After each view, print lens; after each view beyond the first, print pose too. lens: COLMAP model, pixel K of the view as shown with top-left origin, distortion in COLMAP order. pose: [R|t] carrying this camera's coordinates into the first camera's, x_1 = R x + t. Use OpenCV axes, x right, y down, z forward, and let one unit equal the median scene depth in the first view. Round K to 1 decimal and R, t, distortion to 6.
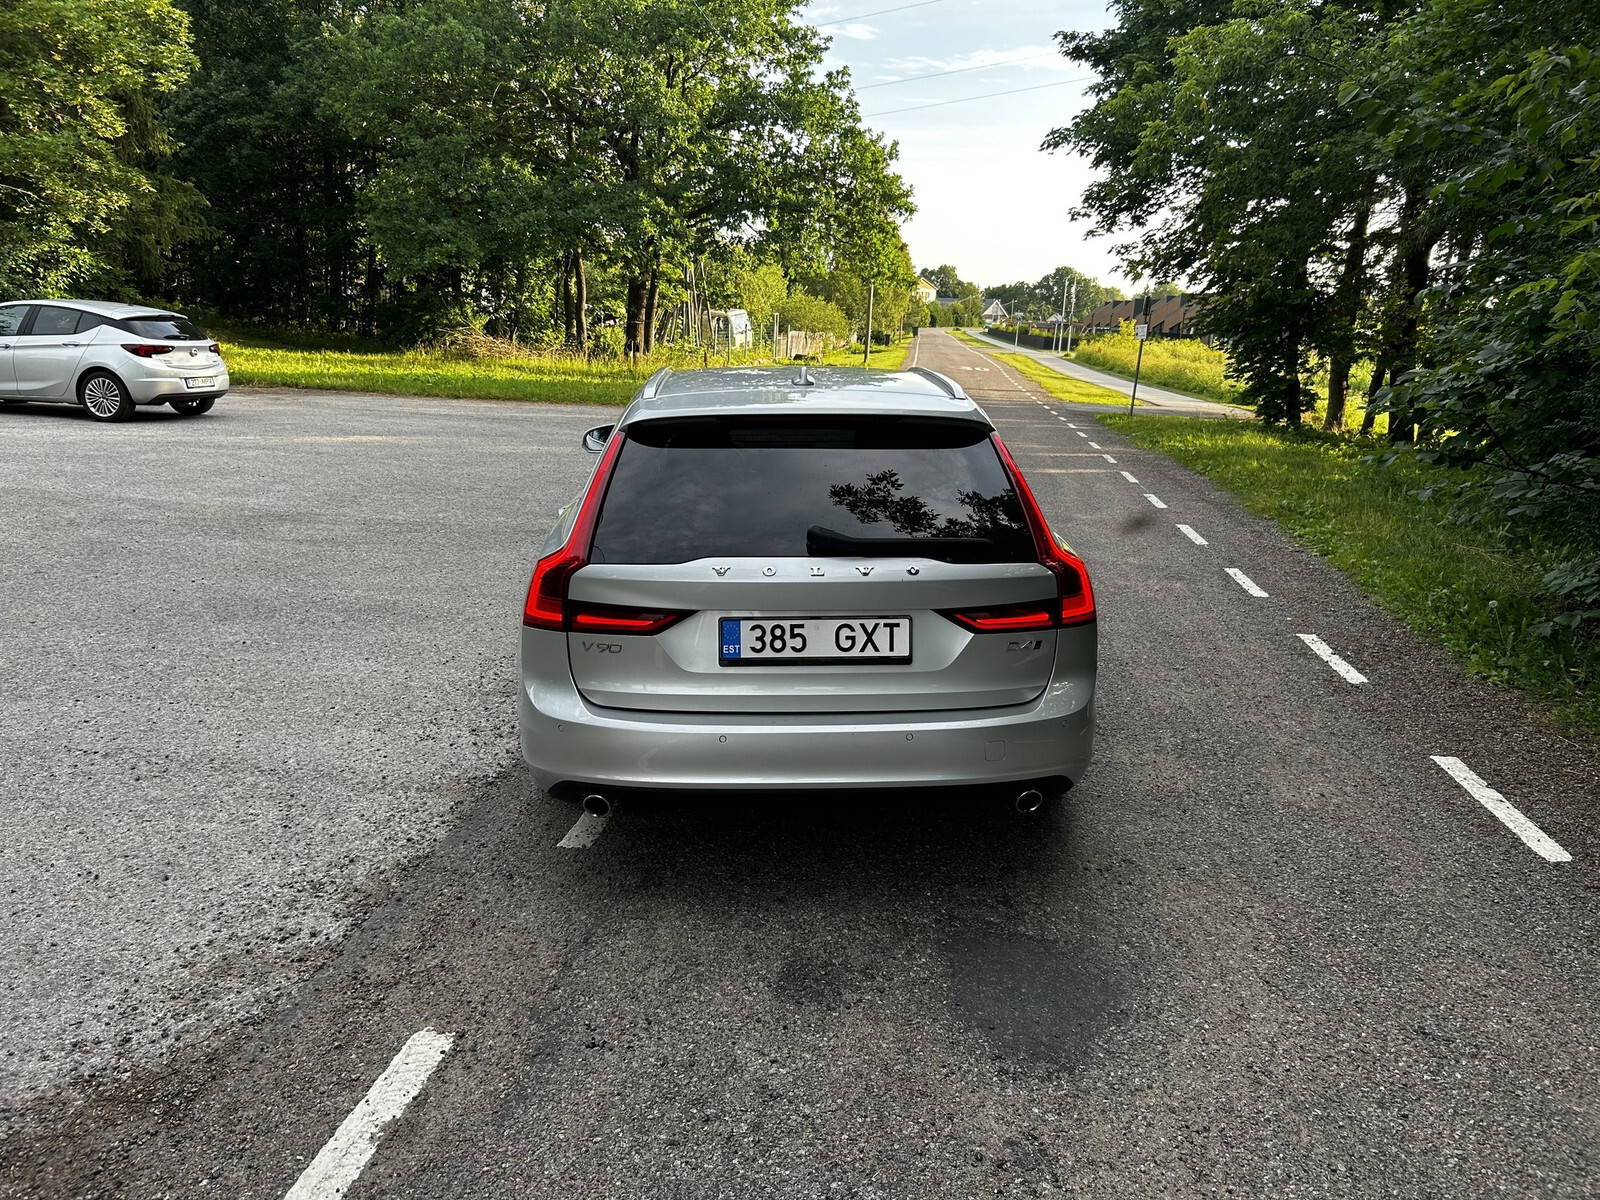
lens RADIAL K [[1225.6, 0, 797.5], [0, 1225.6, 603.0], [0, 0, 1]] dist [0.042263, -0.044826]
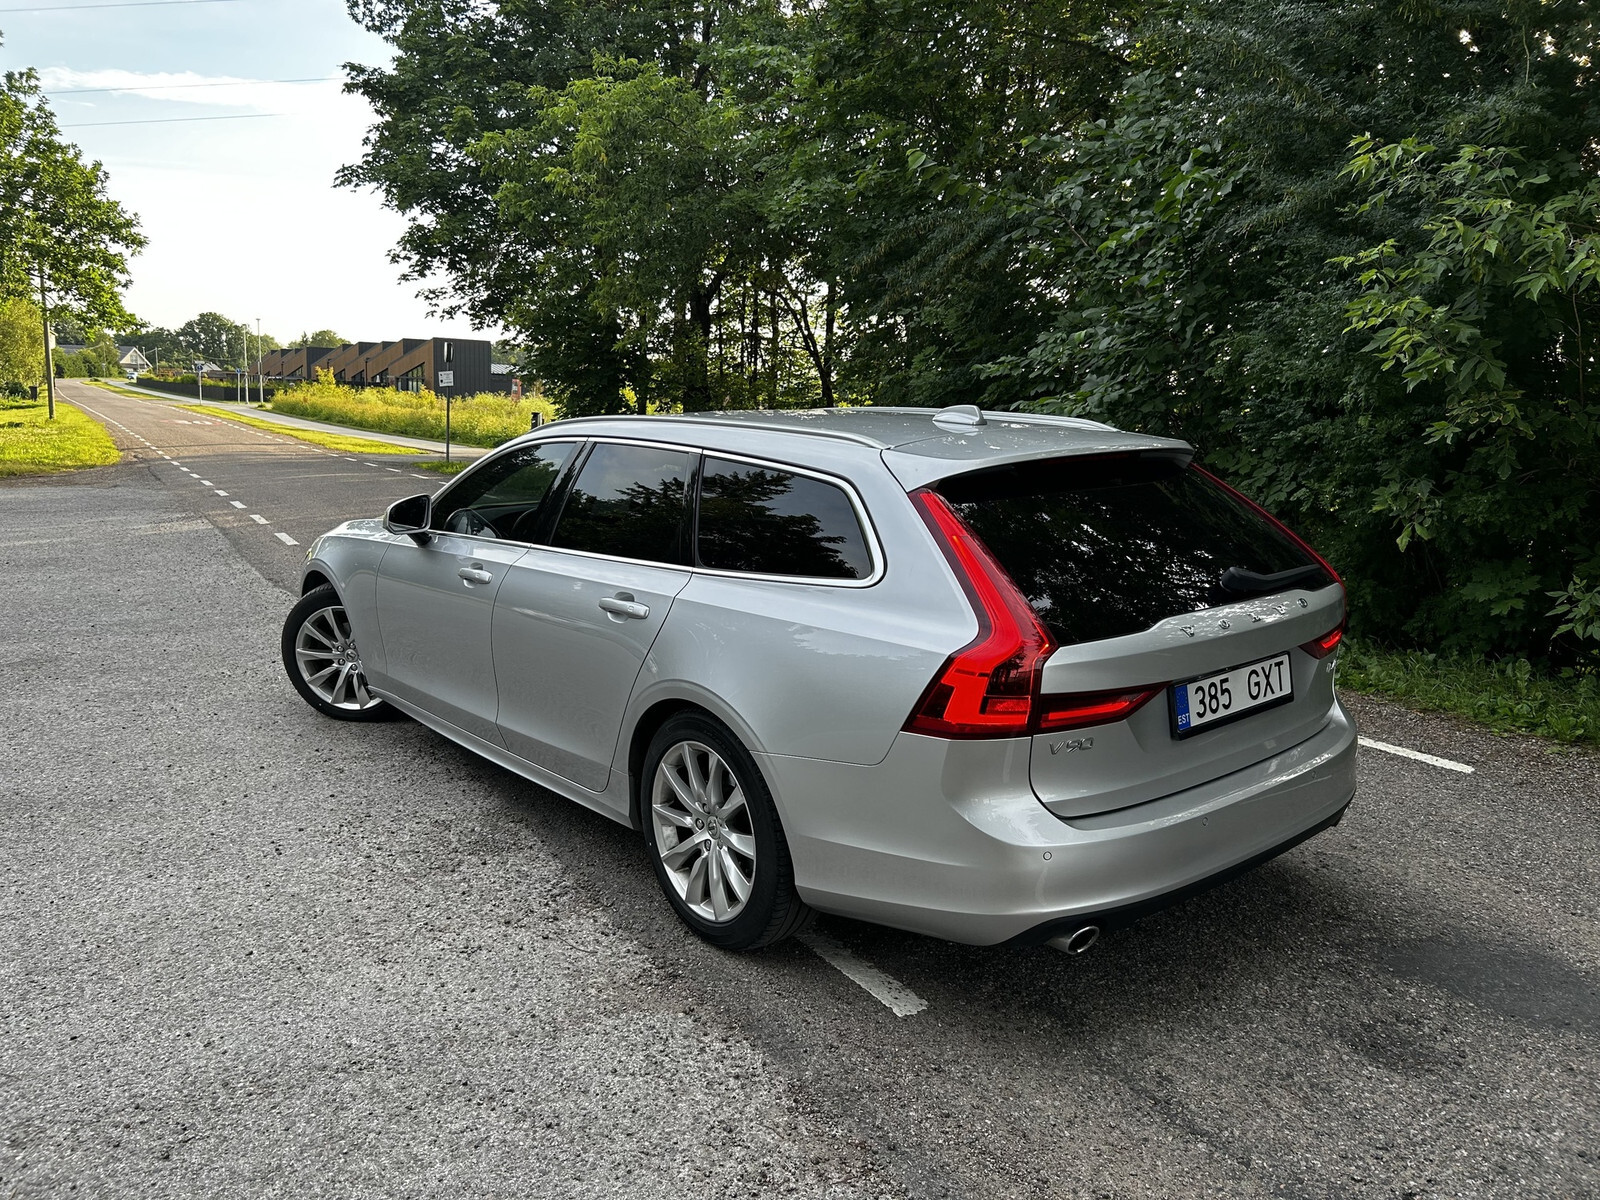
lens RADIAL K [[1225.6, 0, 798.9], [0, 1225.6, 605.0], [0, 0, 1]] dist [0.042263, -0.044826]
pose [[0.790446, -0.127217, 0.599176, -0.116754], [0.148791, 0.988774, 0.013649, -0.014237], [-0.594186, 0.078363, 0.800501, 0.065629]]
